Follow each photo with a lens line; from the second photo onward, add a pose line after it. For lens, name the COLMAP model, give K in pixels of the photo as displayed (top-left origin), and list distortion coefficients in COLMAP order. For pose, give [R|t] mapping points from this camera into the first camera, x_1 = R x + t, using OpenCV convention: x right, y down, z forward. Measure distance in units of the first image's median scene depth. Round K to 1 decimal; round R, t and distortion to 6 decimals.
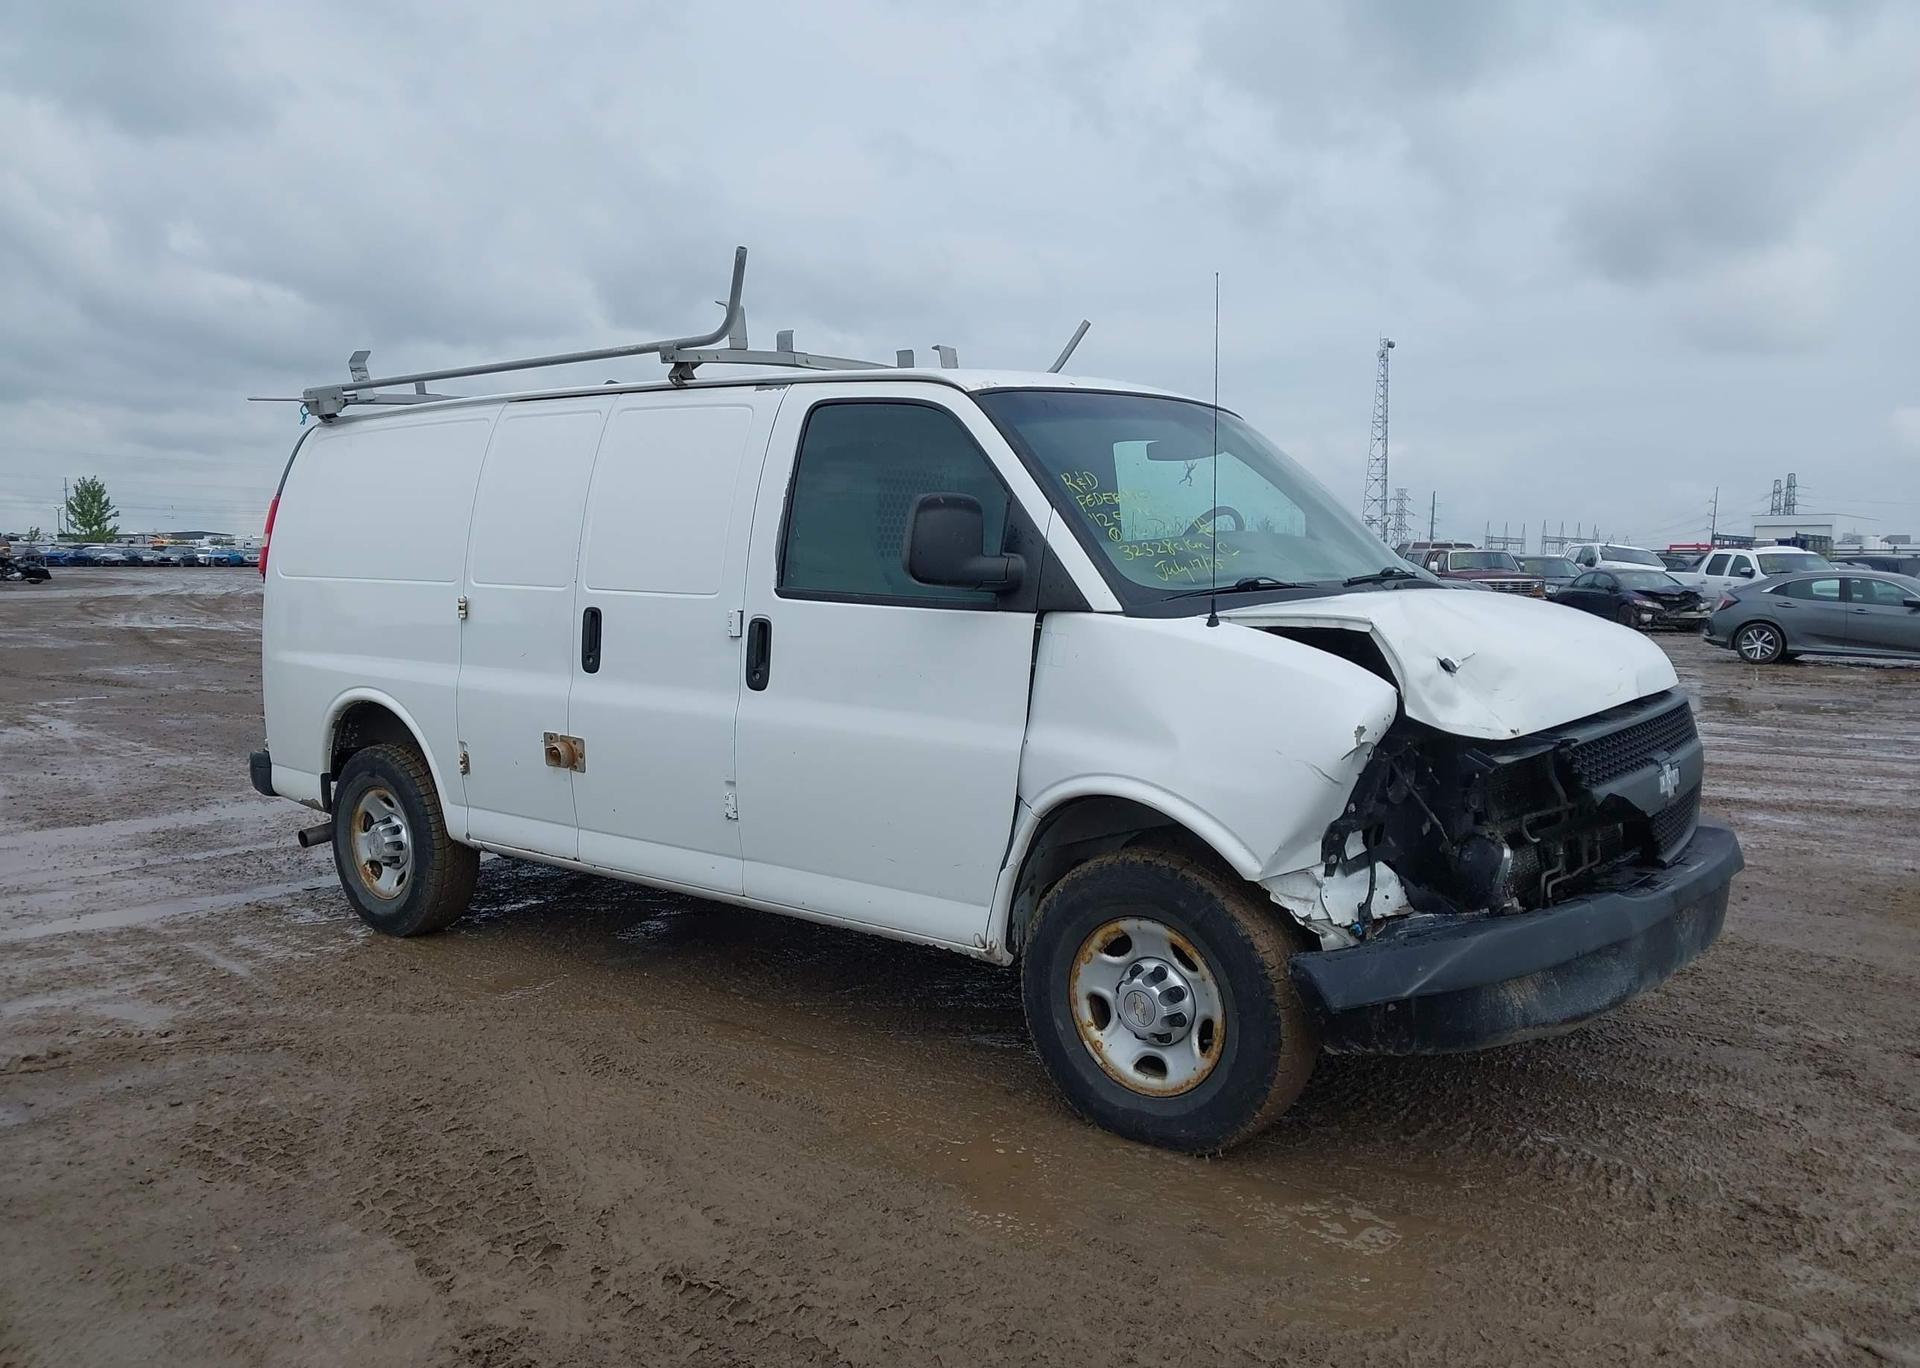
lens RADIAL K [[1537.1, 0, 933.5], [0, 1537.1, 627.5], [0, 0, 1]] dist [0.098944, -0.142872]
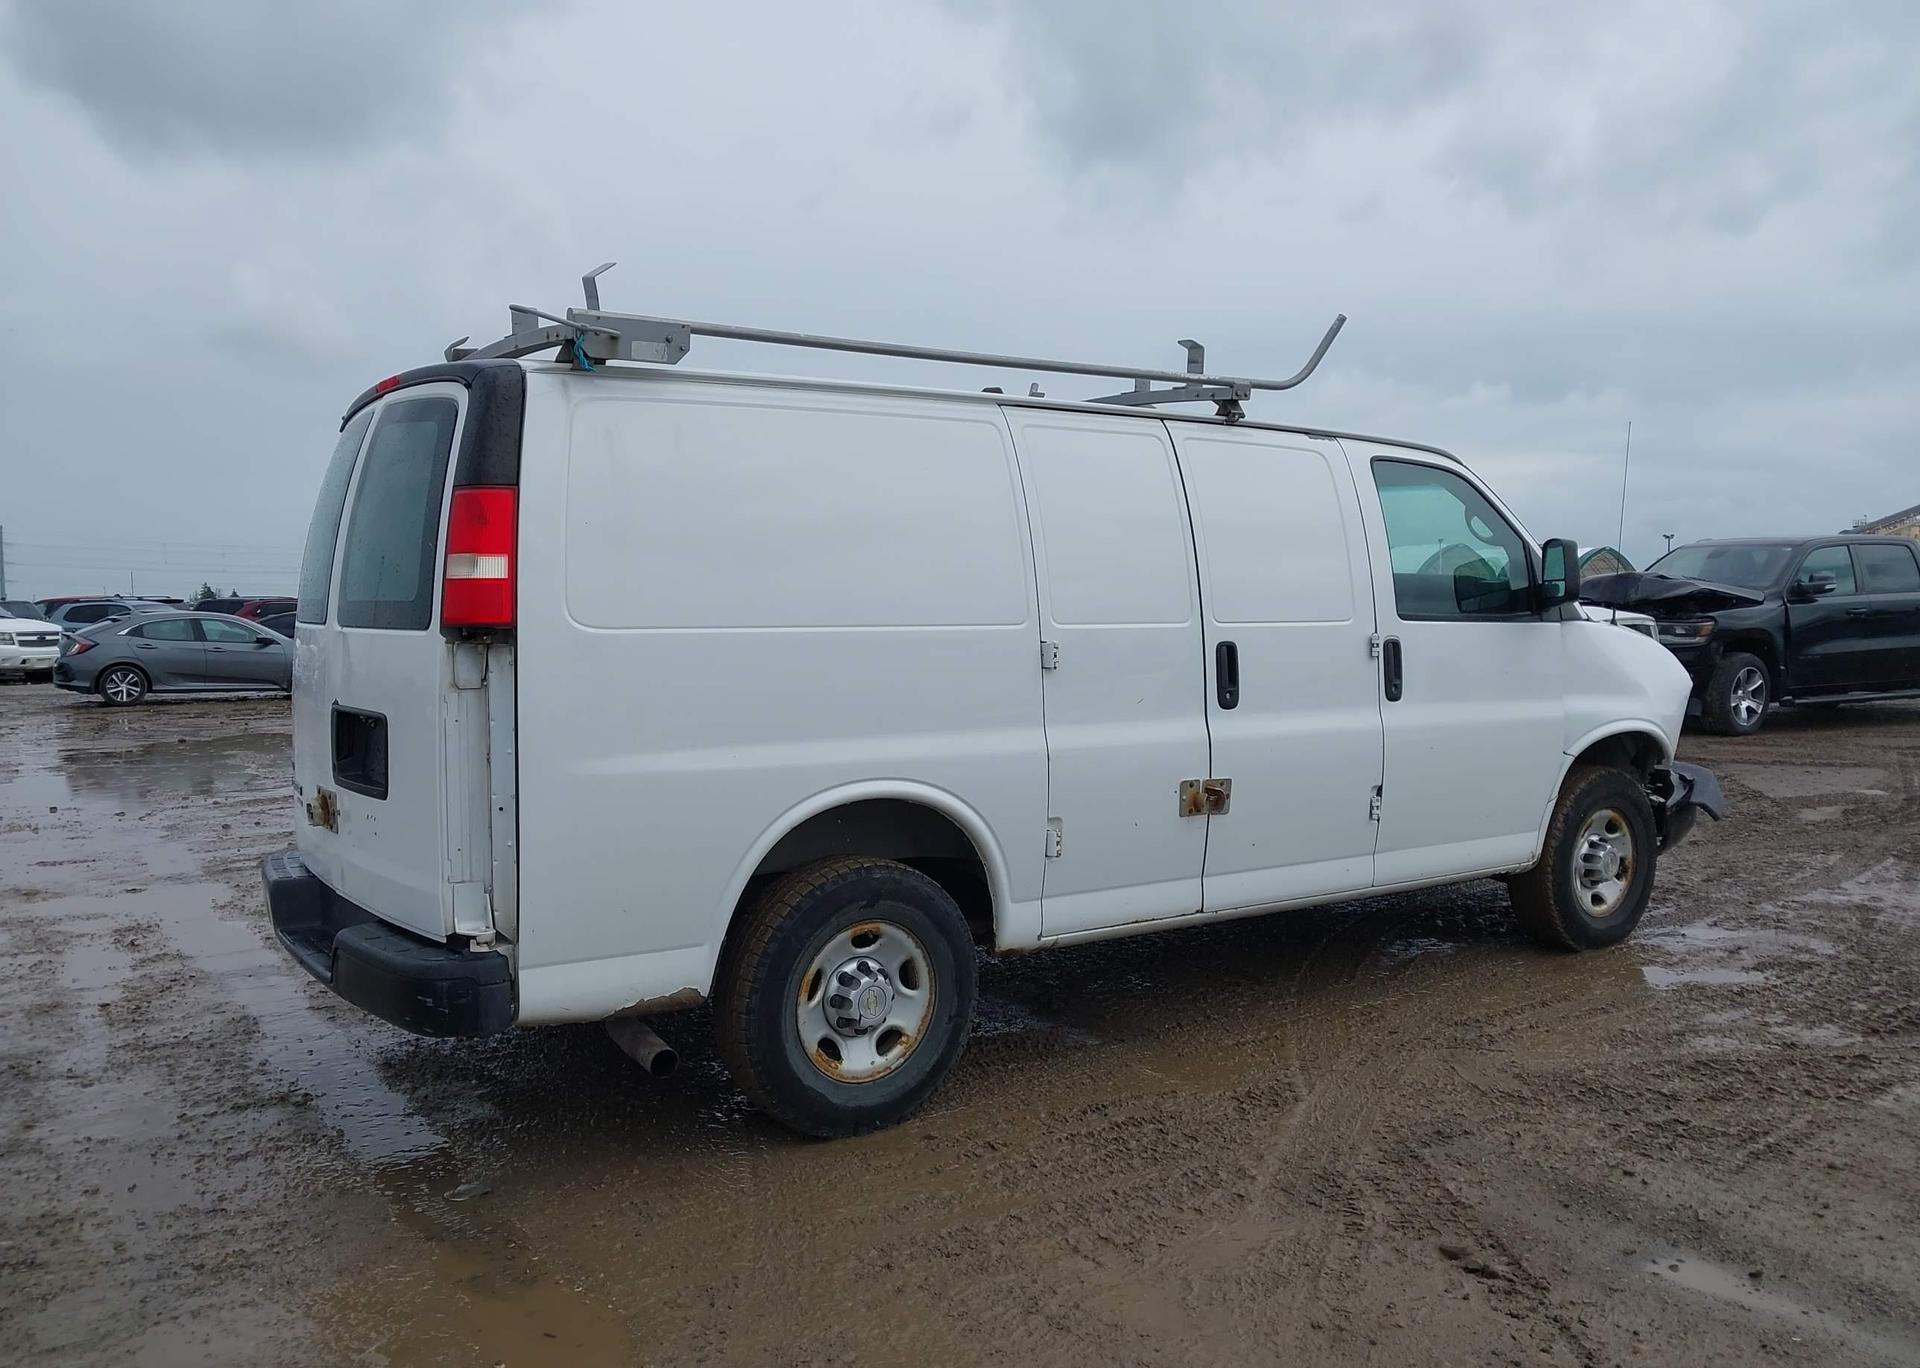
lens RADIAL K [[1492.0, 0, 940.9], [0, 1492.0, 657.7], [0, 0, 1]] dist [0.162360, -0.319978]
pose [[0.271004, -0.045345, 0.961510, -1.389185], [0.055055, 0.997985, 0.031548, -0.050047], [-0.961003, 0.044386, 0.272954, 1.083496]]
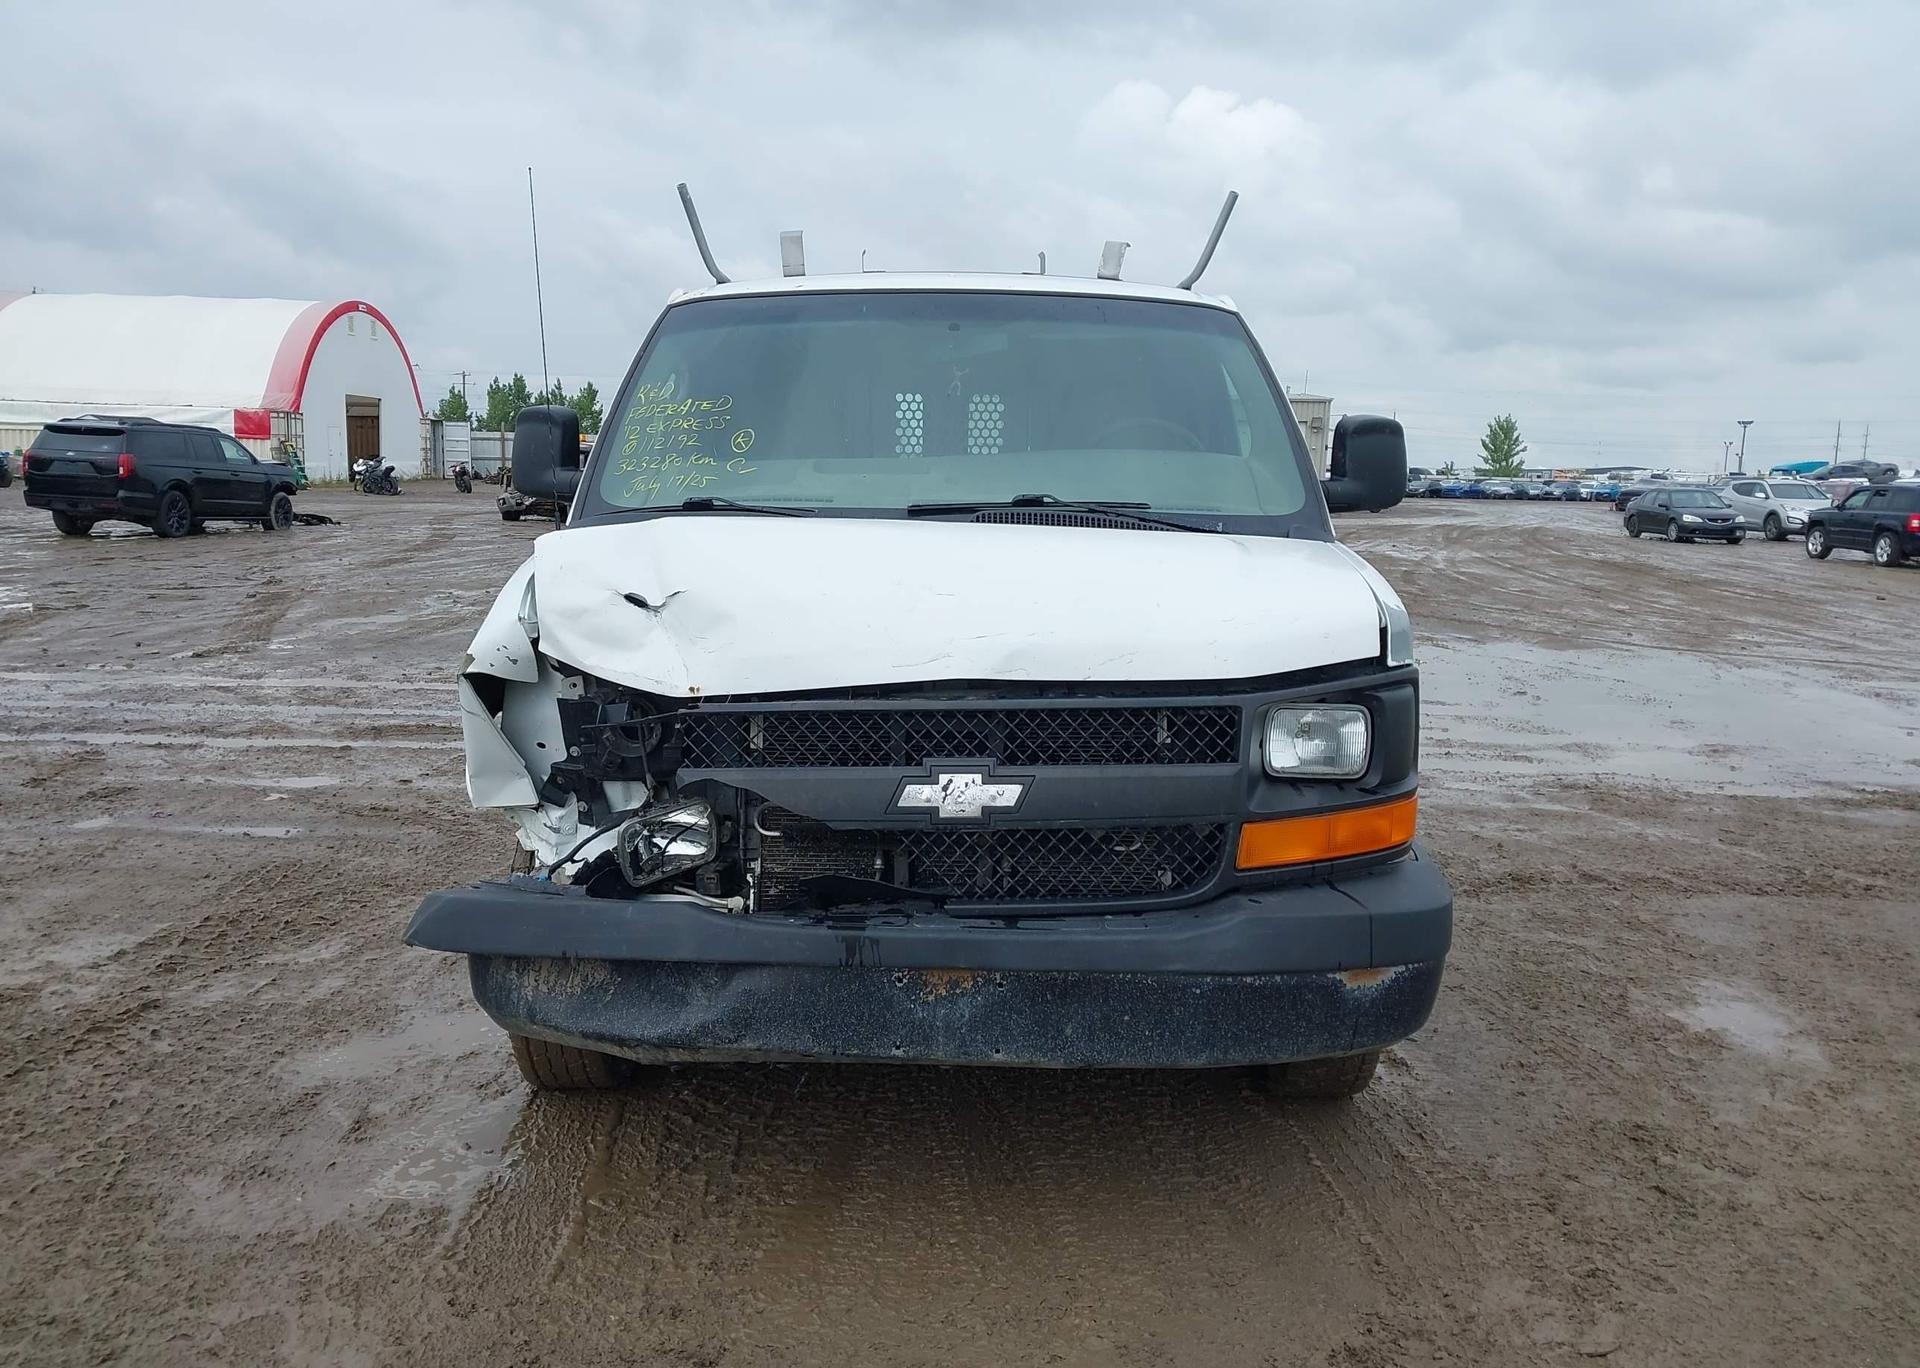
lens RADIAL K [[1492.0, 0, 940.9], [0, 1492.0, 657.7], [0, 0, 1]] dist [0.162360, -0.319978]
pose [[0.640636, 0.105784, -0.760523, 0.893710], [-0.058151, 0.994304, 0.089318, -0.023926], [0.765639, -0.012995, 0.643139, 0.500664]]
